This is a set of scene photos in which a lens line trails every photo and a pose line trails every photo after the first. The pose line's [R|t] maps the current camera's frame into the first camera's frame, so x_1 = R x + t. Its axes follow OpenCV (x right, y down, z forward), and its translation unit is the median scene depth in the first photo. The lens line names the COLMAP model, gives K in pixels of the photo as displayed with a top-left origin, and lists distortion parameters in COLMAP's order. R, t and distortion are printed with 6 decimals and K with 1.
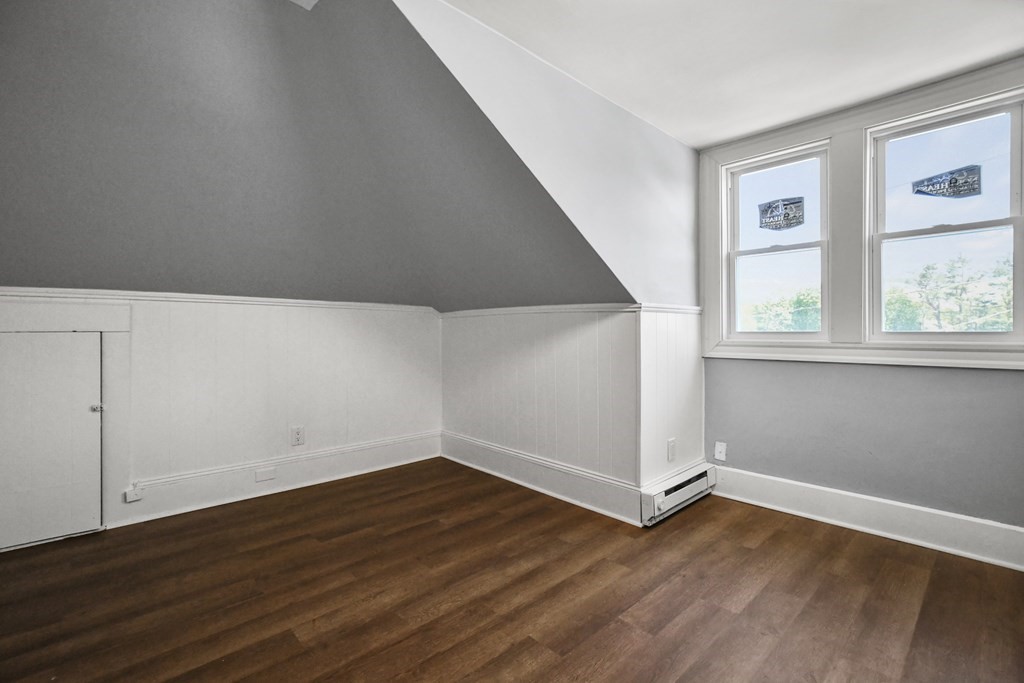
lens RADIAL K [[457.8, 0, 511.0], [0, 457.8, 333.3], [0, 0, 1]] dist [0.001188, 0.000093]
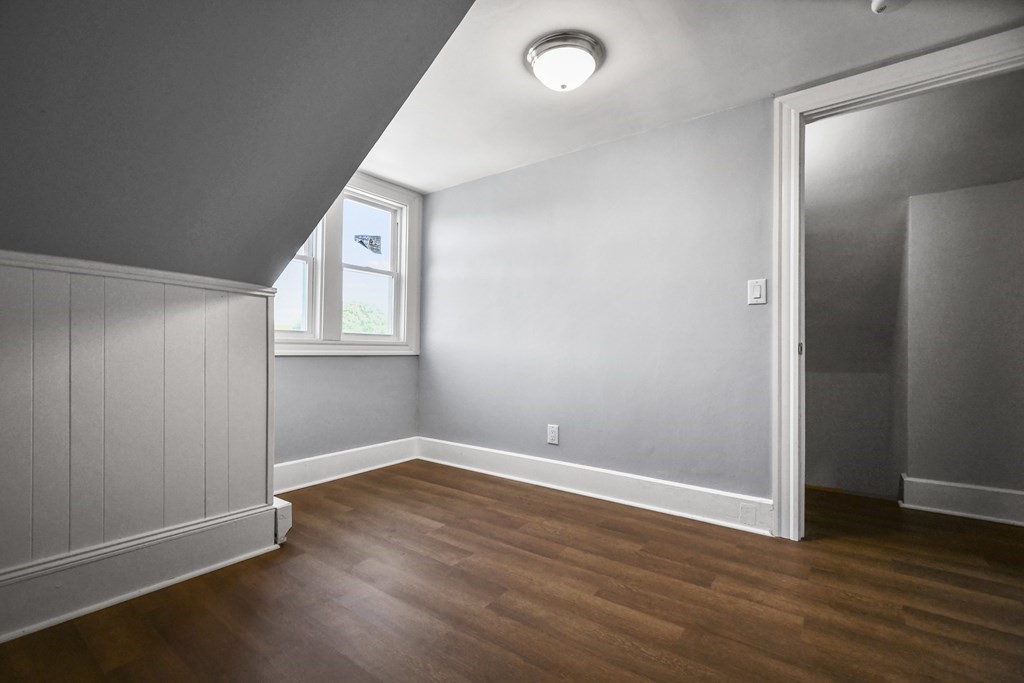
lens RADIAL K [[467.3, 0, 493.7], [0, 467.3, 348.7], [0, 0, 1]] dist [0.000402, -0.000092]
pose [[-0.170335, 0.005778, 0.985369, -0.767381], [-0.003574, 0.999973, -0.006481, 0.060250], [-0.985380, -0.004626, -0.170310, 0.881151]]
